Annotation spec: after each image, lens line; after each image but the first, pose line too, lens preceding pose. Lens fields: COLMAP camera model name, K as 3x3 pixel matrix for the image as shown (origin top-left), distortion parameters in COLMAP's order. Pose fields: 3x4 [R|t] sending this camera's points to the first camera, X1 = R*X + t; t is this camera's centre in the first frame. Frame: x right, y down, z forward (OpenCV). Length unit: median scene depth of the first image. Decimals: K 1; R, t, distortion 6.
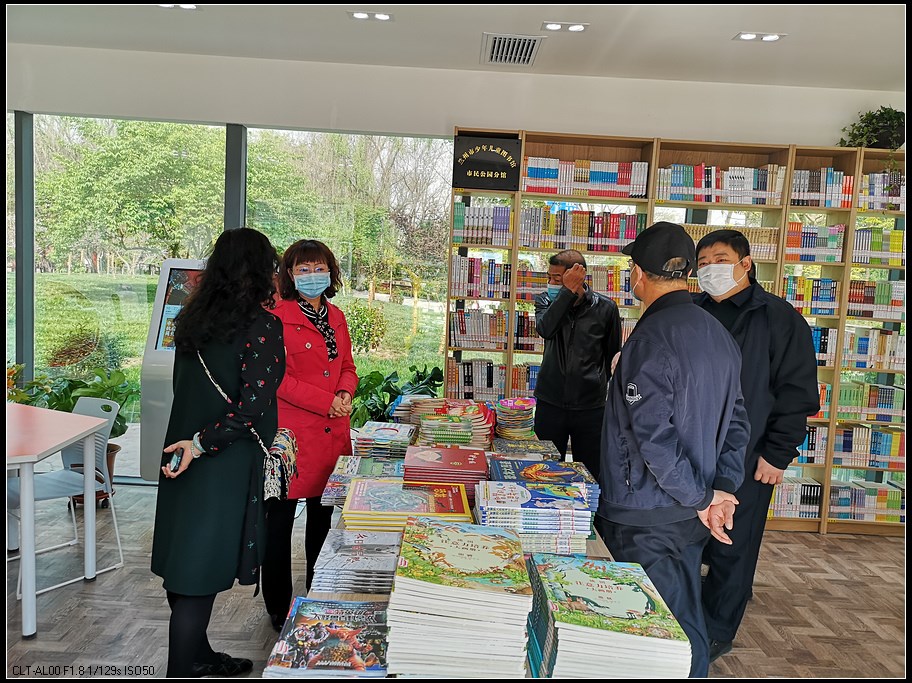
lens RADIAL K [[697.9, 0, 456.0], [0, 697.9, 341.5], [0, 0, 1]] dist [0.076628, -0.074519]
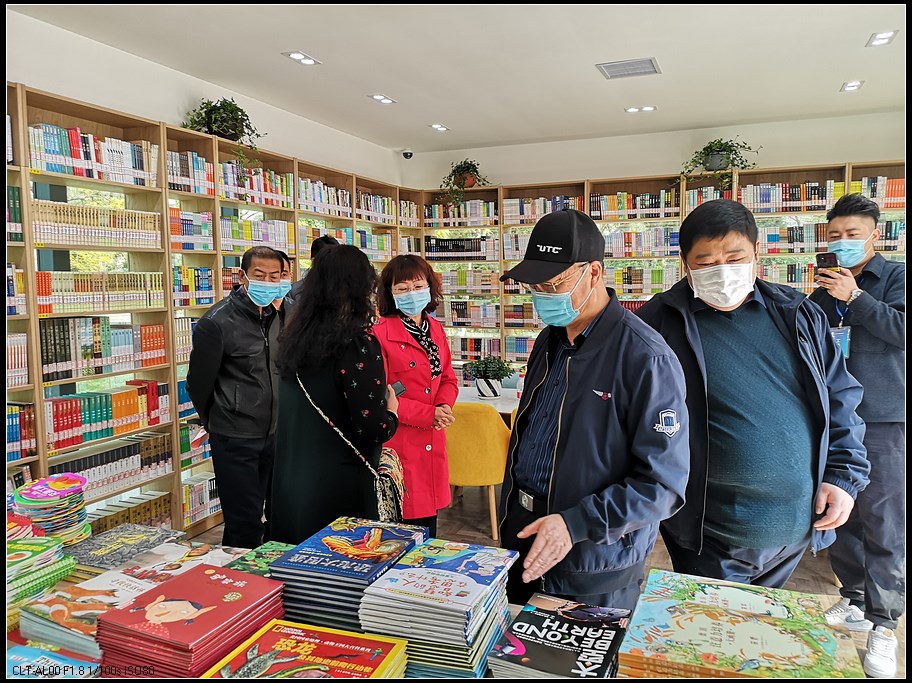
lens RADIAL K [[697.9, 0, 456.0], [0, 697.9, 341.5], [0, 0, 1]] dist [0.076628, -0.074519]
pose [[0.370819, -0.140769, 0.917975, -0.259939], [0.117541, 0.987611, 0.103966, -0.048640], [-0.921237, 0.069347, 0.382771, 0.320169]]
